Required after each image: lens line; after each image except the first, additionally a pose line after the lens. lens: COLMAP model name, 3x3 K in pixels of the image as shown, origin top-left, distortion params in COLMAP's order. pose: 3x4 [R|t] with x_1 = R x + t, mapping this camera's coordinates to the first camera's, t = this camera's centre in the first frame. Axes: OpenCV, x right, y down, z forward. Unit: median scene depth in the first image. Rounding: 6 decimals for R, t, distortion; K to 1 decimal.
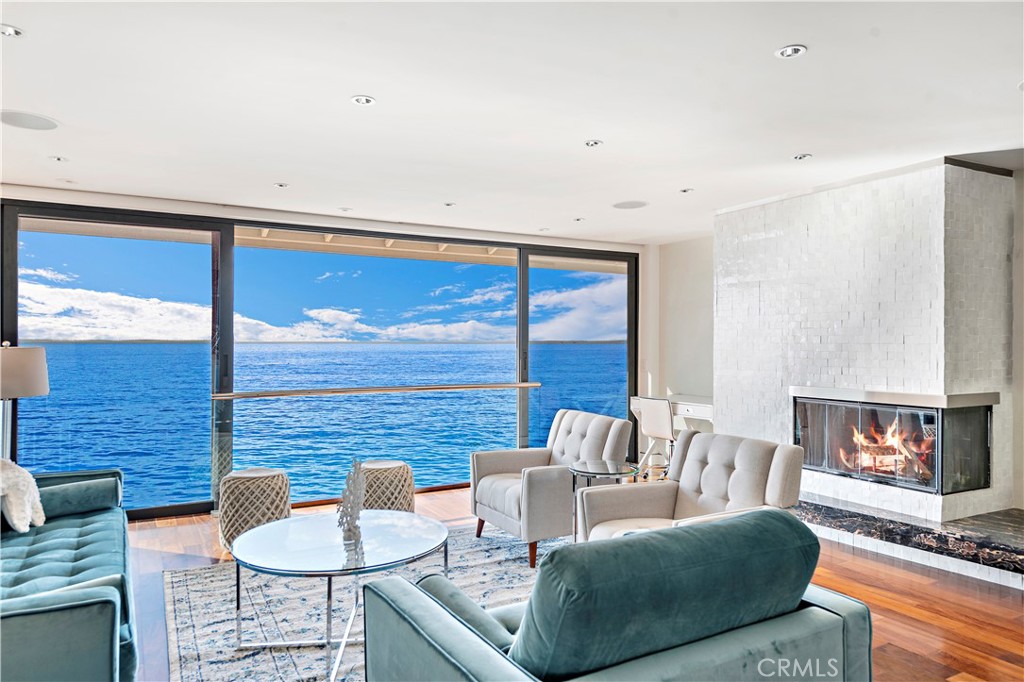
lens RADIAL K [[679.9, 0, 512.0], [0, 679.9, 341.0], [0, 0, 1]] dist [0.027502, -0.025876]
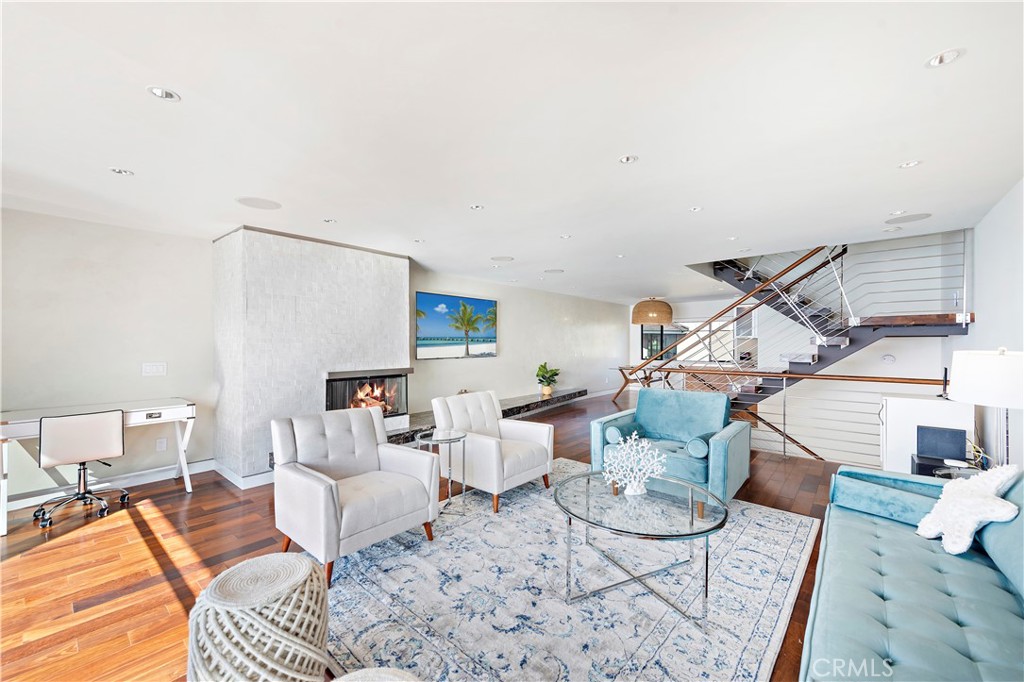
lens RADIAL K [[402.7, 0, 515.2], [0, 402.7, 345.0], [0, 0, 1]] dist [0.002625, -0.000358]
pose [[-0.346964, -0.006051, 0.937859, -0.597155], [-0.000896, 0.999981, 0.006120, 0.001027], [-0.937878, 0.001283, -0.346963, 1.012292]]
